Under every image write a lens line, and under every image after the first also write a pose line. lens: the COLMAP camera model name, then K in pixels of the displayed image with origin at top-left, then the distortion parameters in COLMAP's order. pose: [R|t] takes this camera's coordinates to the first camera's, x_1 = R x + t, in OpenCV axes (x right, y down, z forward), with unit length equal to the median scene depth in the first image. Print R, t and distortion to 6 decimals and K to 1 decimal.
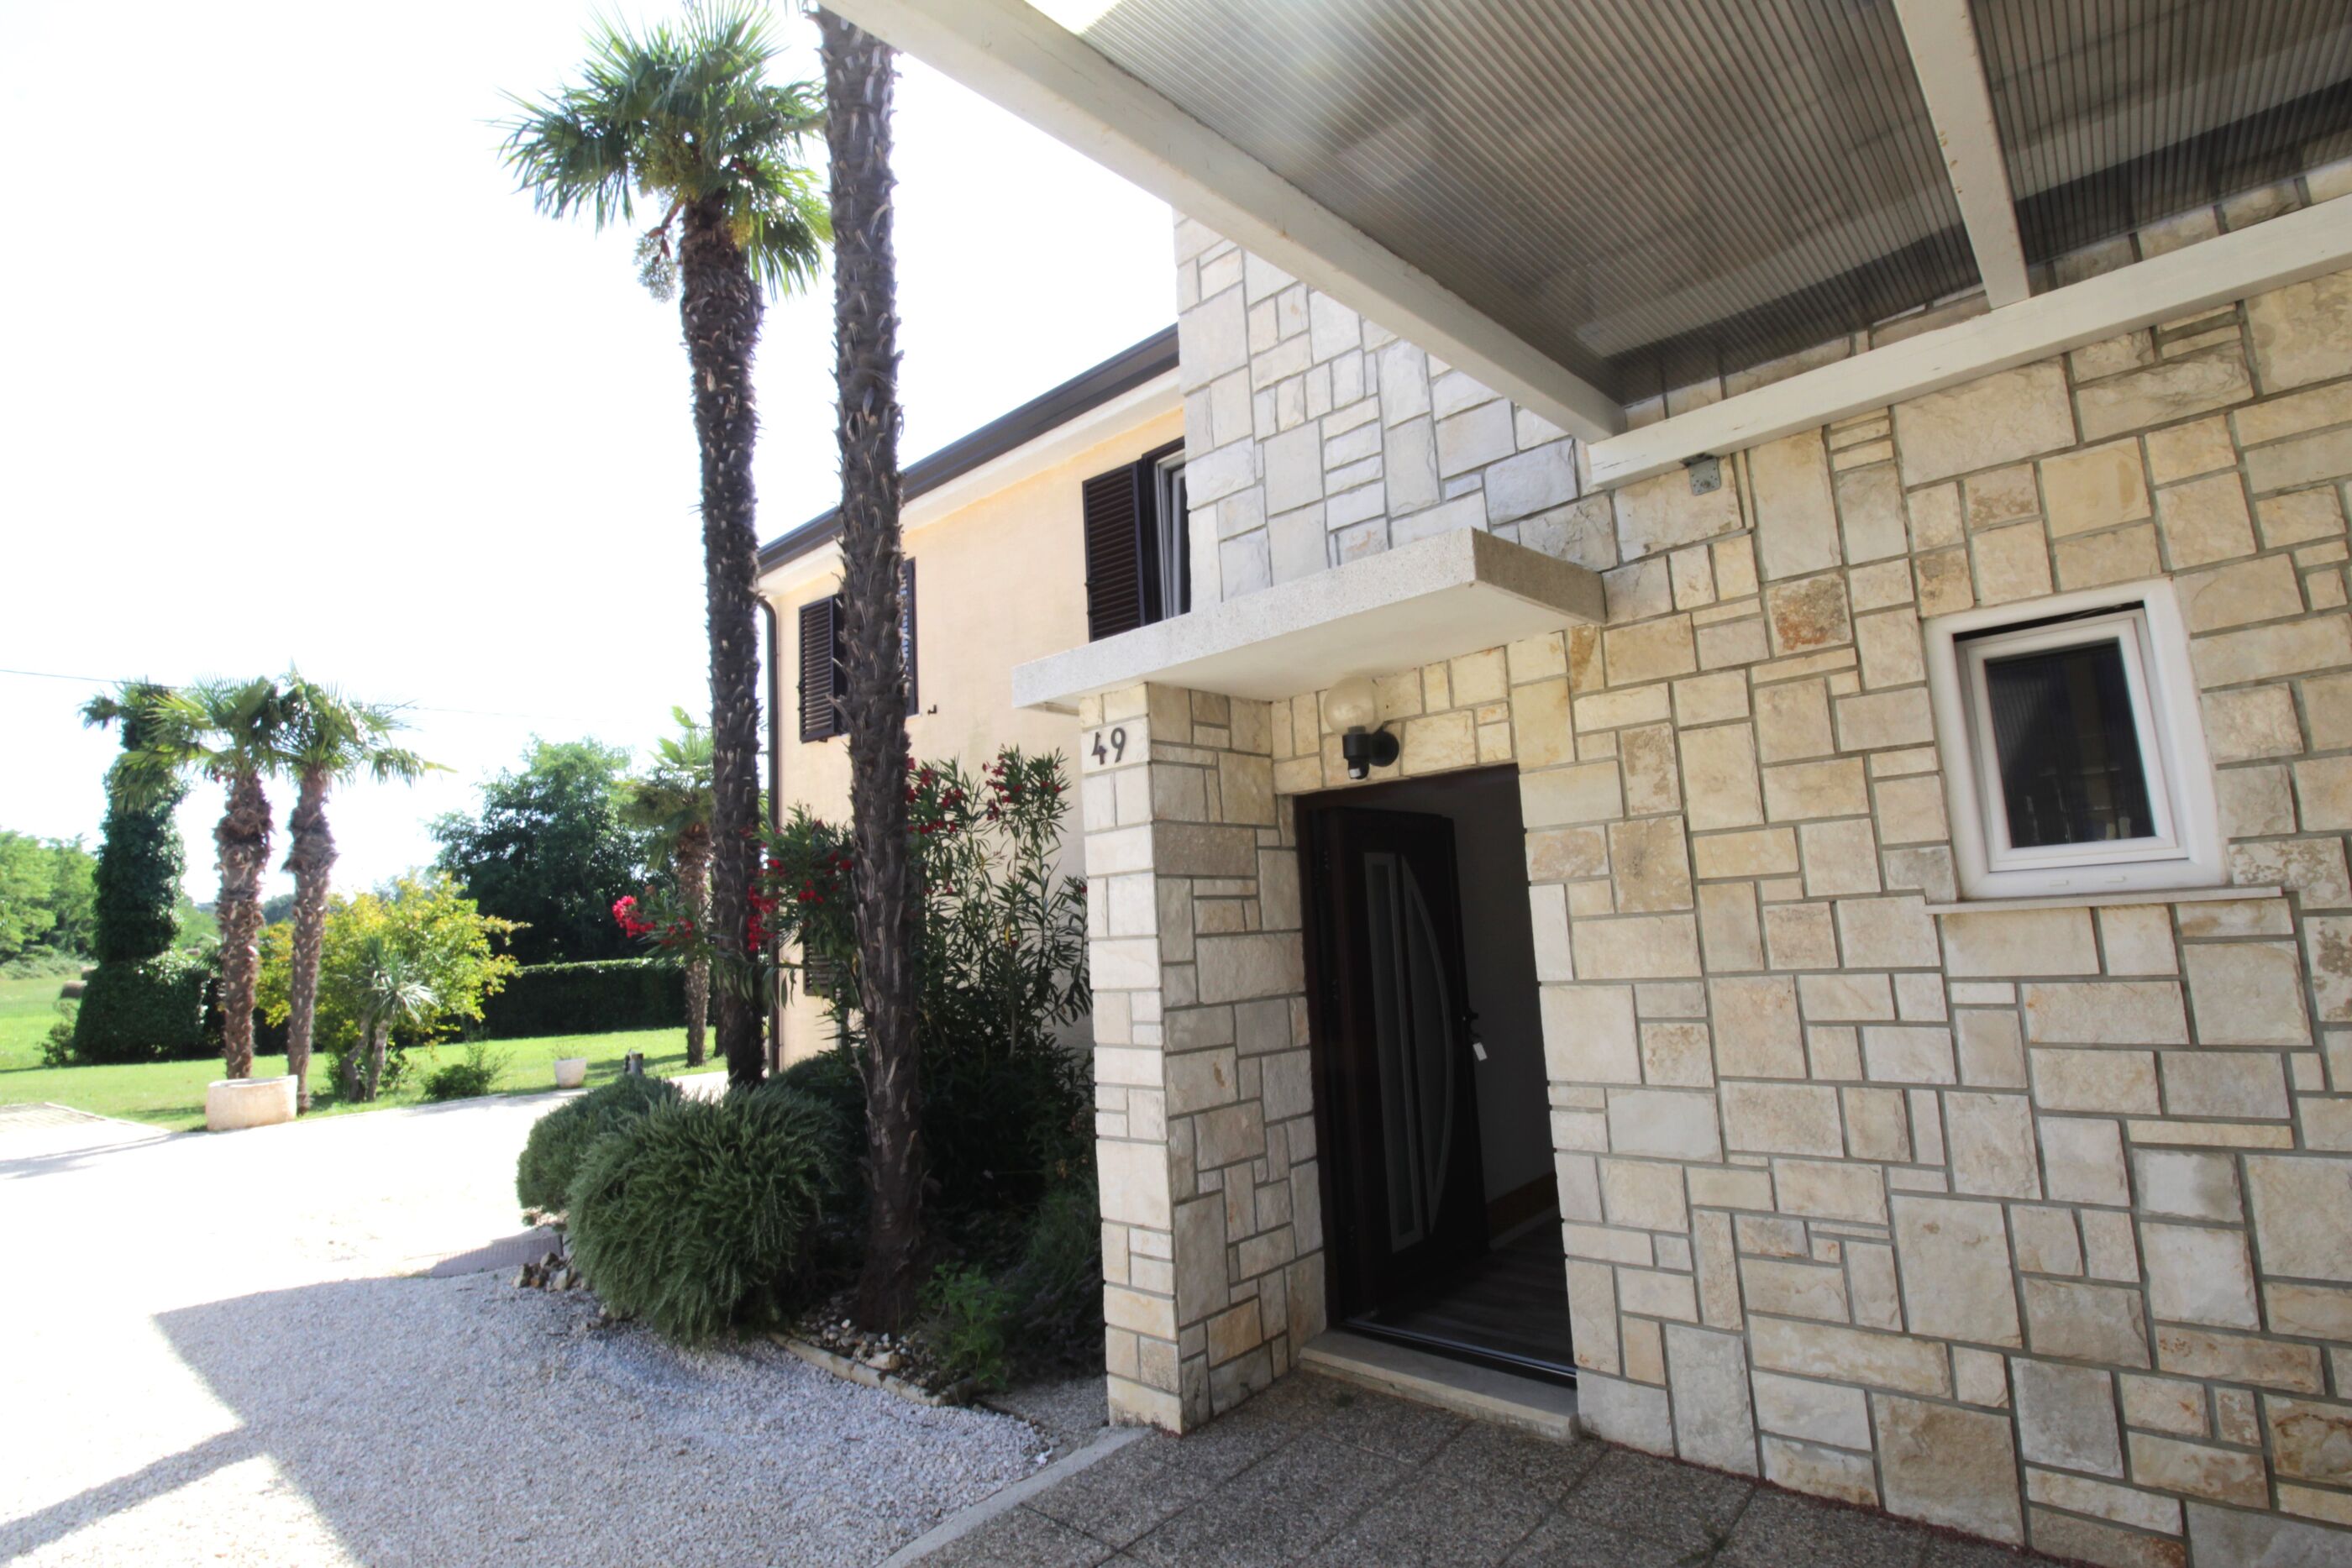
lens RADIAL K [[1087.2, 0, 1176.0], [0, 1087.2, 784.0], [0, 0, 1]] dist [0.000943, -0.013133]
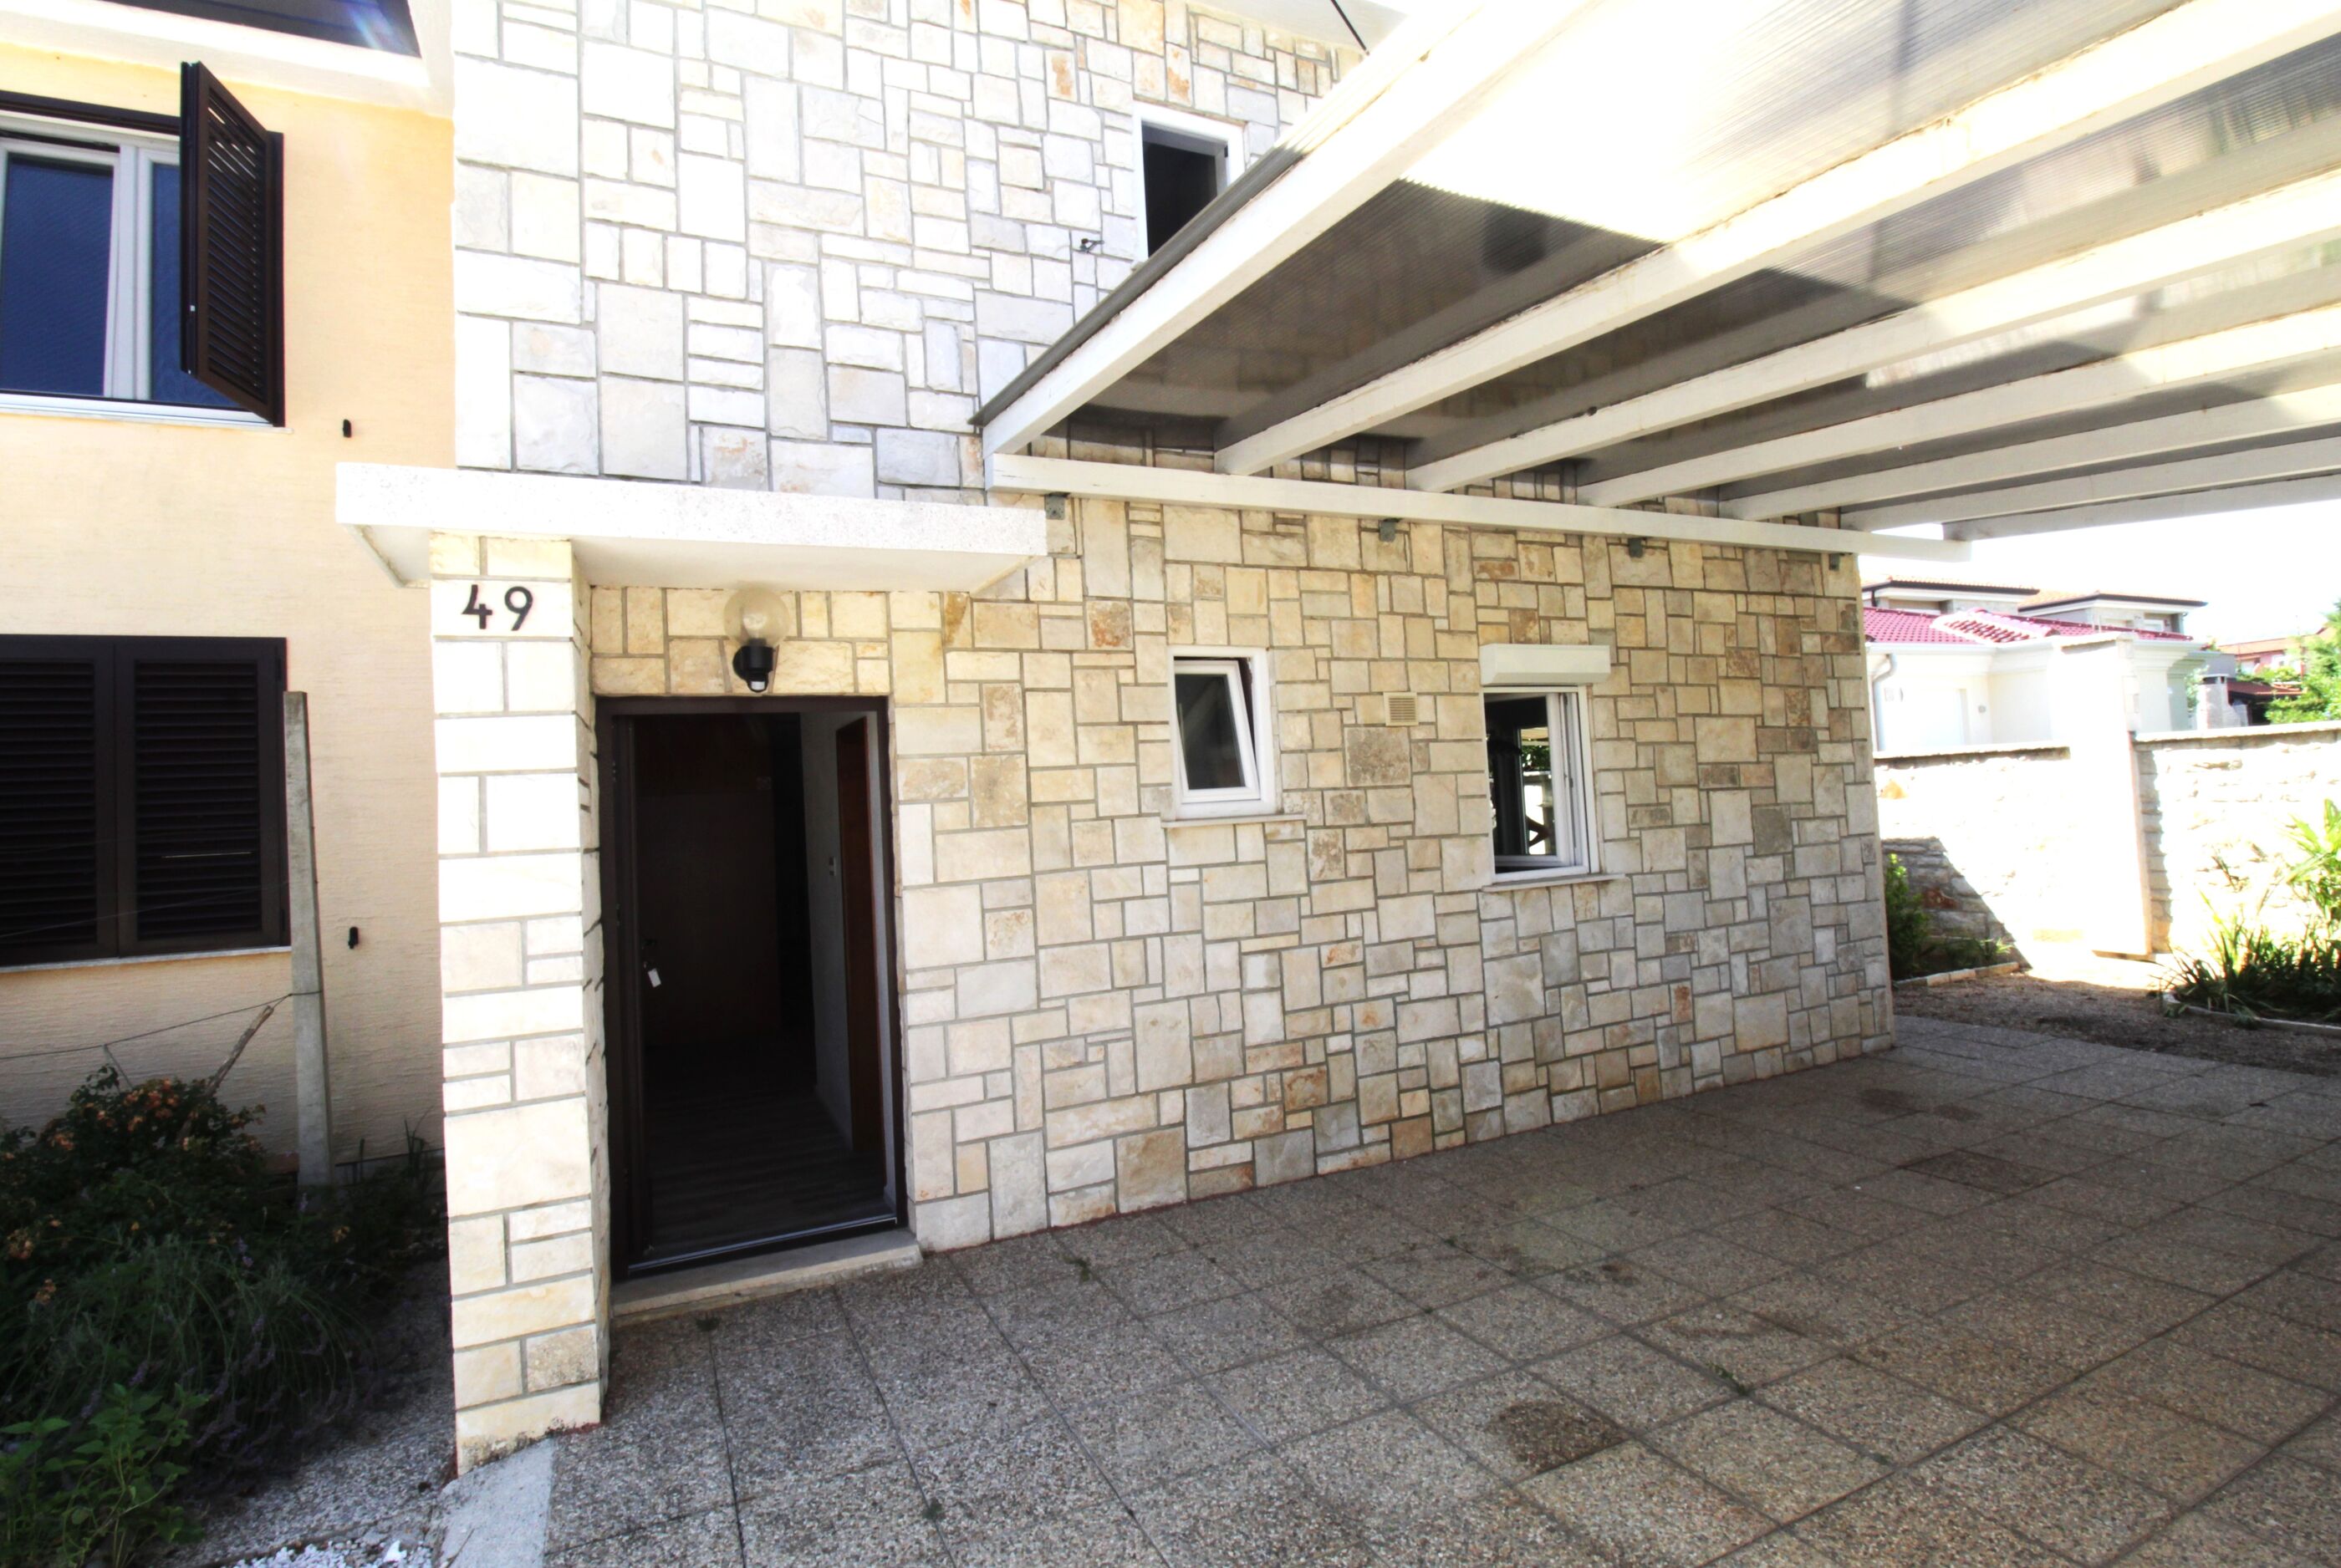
lens RADIAL K [[1121.4, 0, 1172.7], [0, 1121.4, 754.5], [0, 0, 1]] dist [-0.000280, -0.015185]
pose [[0.395318, 0.077622, 0.915259, -0.750934], [-0.094253, 0.994591, -0.043640, 0.074963], [-0.913696, -0.069014, 0.400496, 0.298479]]
